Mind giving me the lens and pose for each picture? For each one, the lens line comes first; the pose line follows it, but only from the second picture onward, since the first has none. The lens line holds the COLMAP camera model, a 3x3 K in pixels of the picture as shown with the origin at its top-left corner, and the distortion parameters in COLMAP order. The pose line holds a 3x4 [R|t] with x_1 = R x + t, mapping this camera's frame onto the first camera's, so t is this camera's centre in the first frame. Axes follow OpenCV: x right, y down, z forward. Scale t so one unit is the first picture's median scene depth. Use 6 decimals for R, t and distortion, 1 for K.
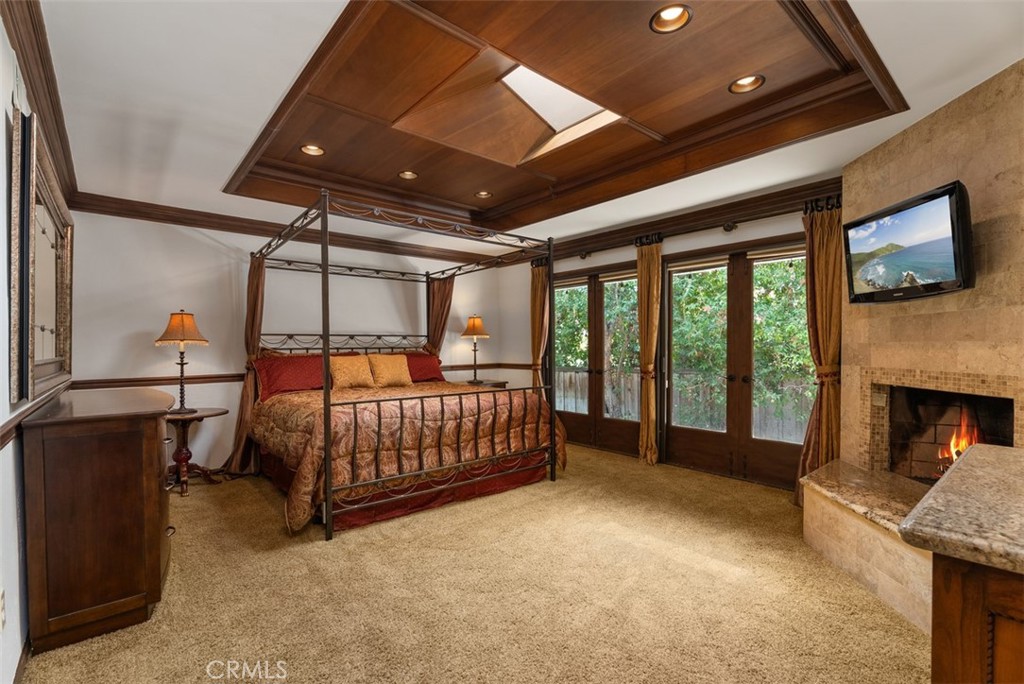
lens RADIAL K [[460.4, 0, 510.7], [0, 460.4, 347.1], [0, 0, 1]] dist [-0.003369, -0.000645]
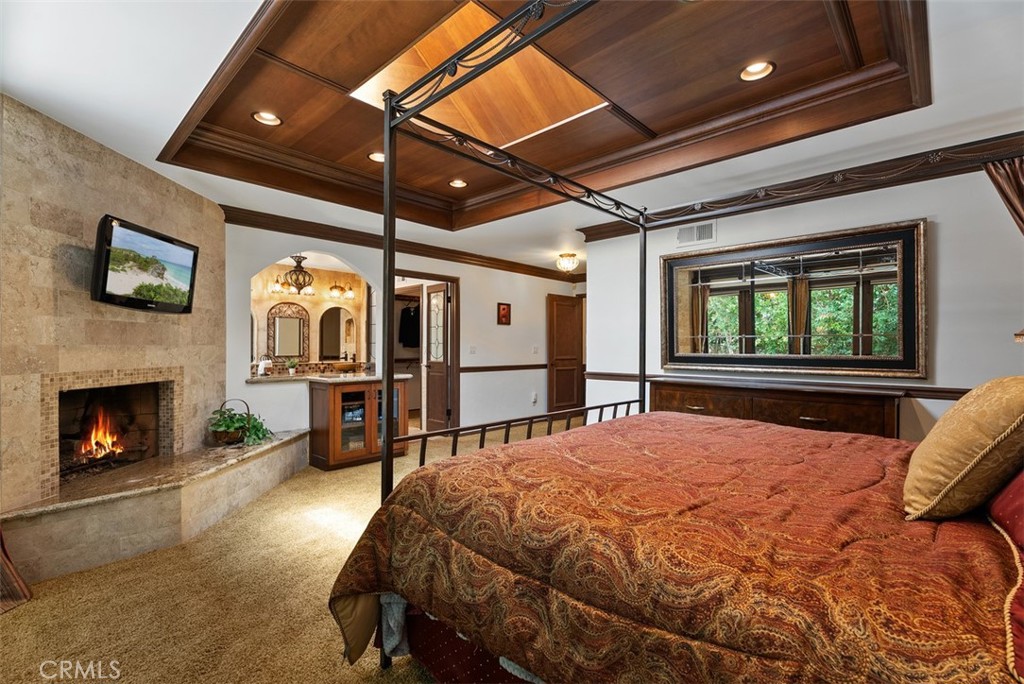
lens RADIAL K [[460.4, 0, 512.6], [0, 460.4, 345.2], [0, 0, 1]] dist [-0.003369, -0.000645]
pose [[-0.994589, 0.002665, -0.103851, 0.026500], [0.003229, 0.999981, -0.005262, -0.001955], [0.103835, -0.005569, -0.994579, 2.232269]]
